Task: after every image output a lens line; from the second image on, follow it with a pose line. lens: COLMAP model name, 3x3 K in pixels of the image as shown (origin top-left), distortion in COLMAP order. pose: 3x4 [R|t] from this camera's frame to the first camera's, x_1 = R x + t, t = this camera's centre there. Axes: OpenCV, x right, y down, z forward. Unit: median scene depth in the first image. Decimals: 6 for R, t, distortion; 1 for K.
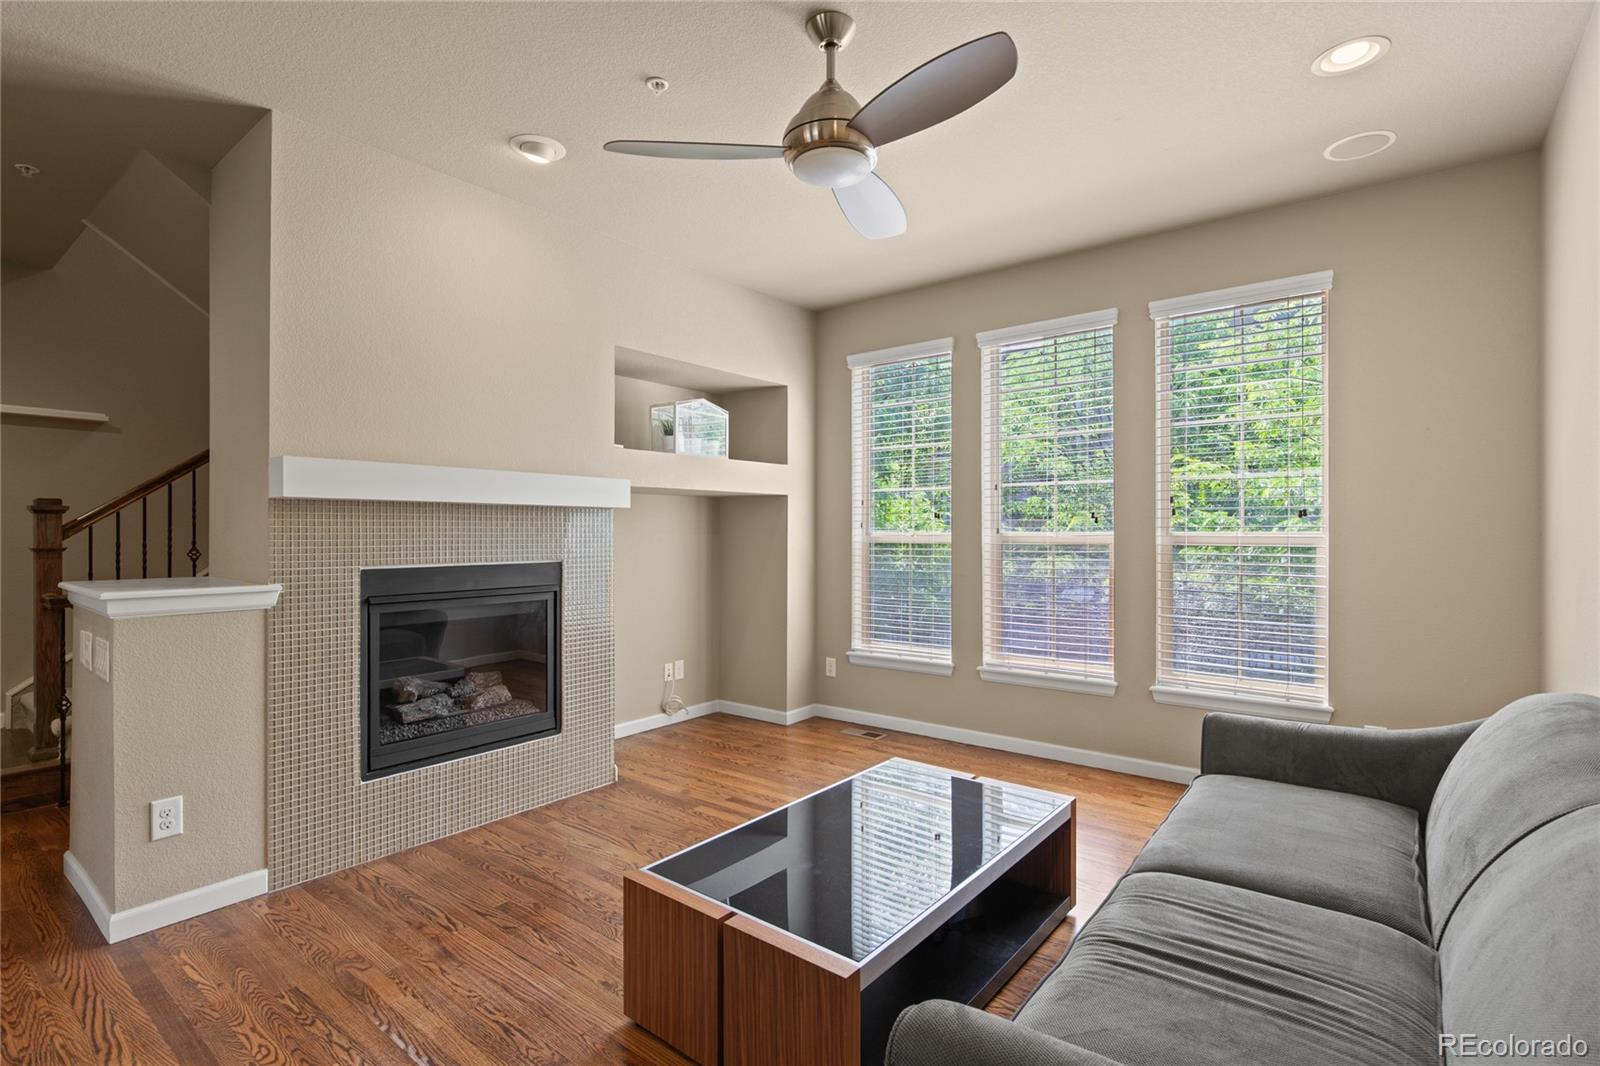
lens RADIAL K [[751.3, 0, 811.8], [0, 751.3, 528.4], [0, 0, 1]] dist [-0.002459, -0.000547]
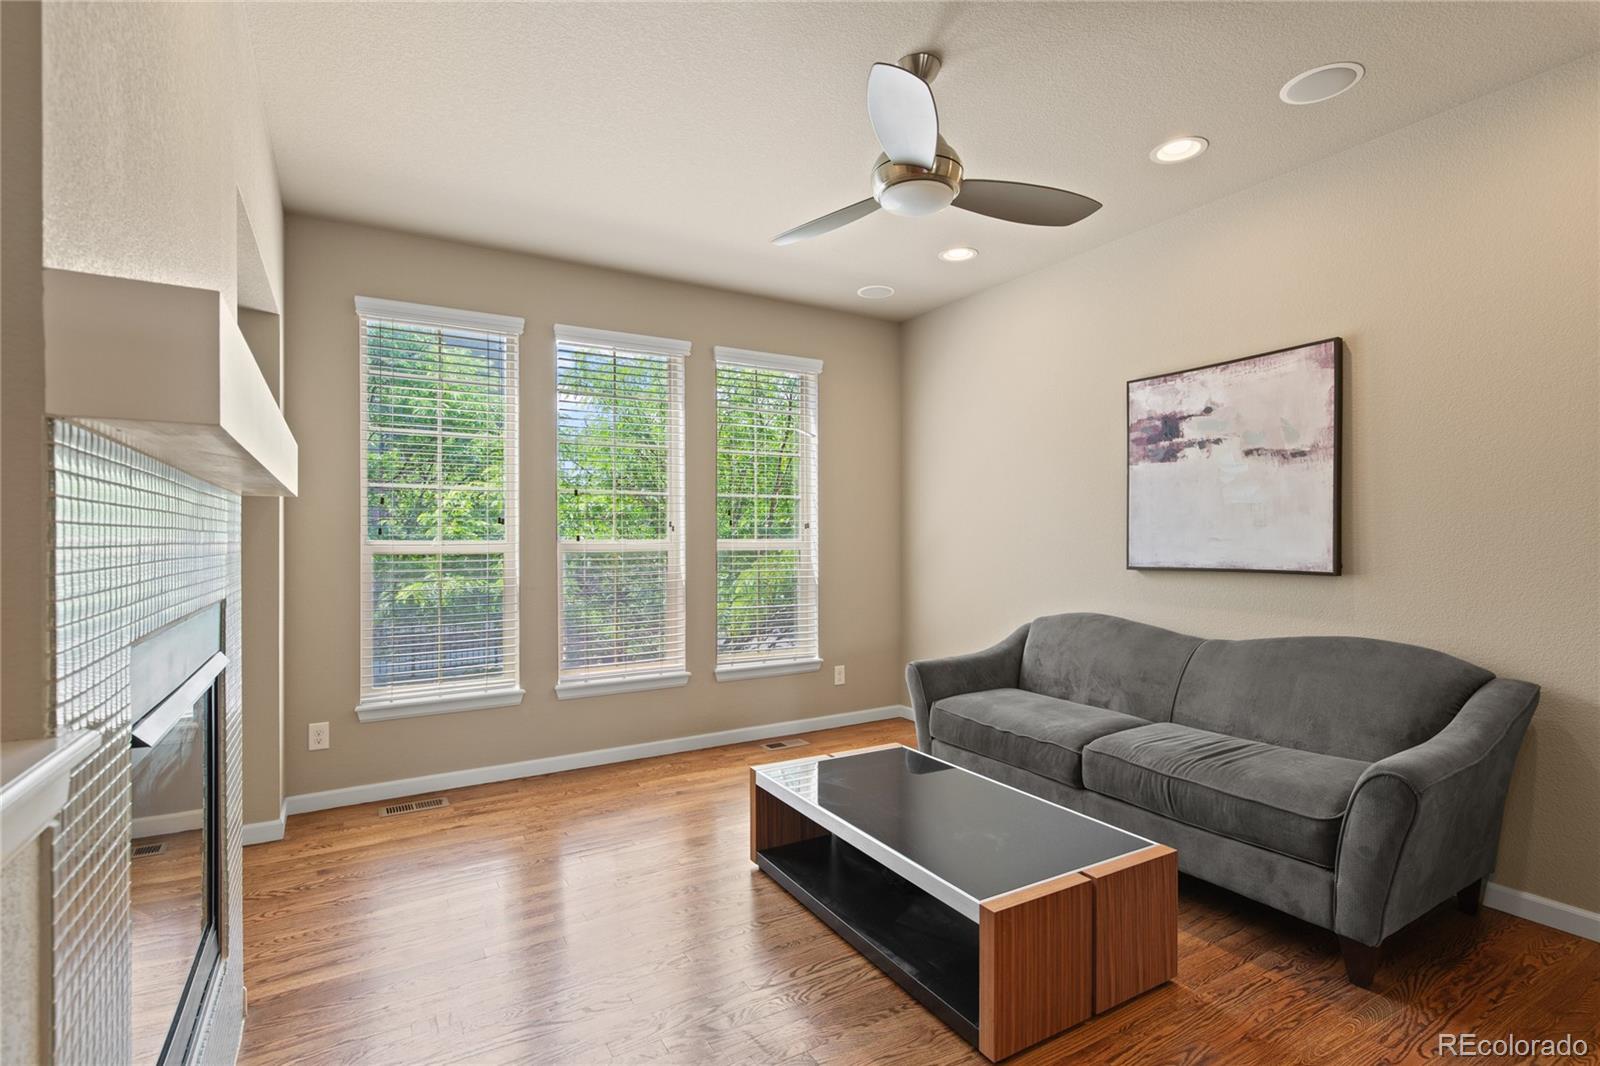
lens RADIAL K [[751.3, 0, 786.6], [0, 751.3, 537.4], [0, 0, 1]] dist [-0.002459, -0.000547]
pose [[0.370863, 0.000849, 0.928687, -0.535702], [0.000033, 1.000000, -0.000928, 0.002639], [-0.928688, 0.000375, 0.370863, 0.401135]]
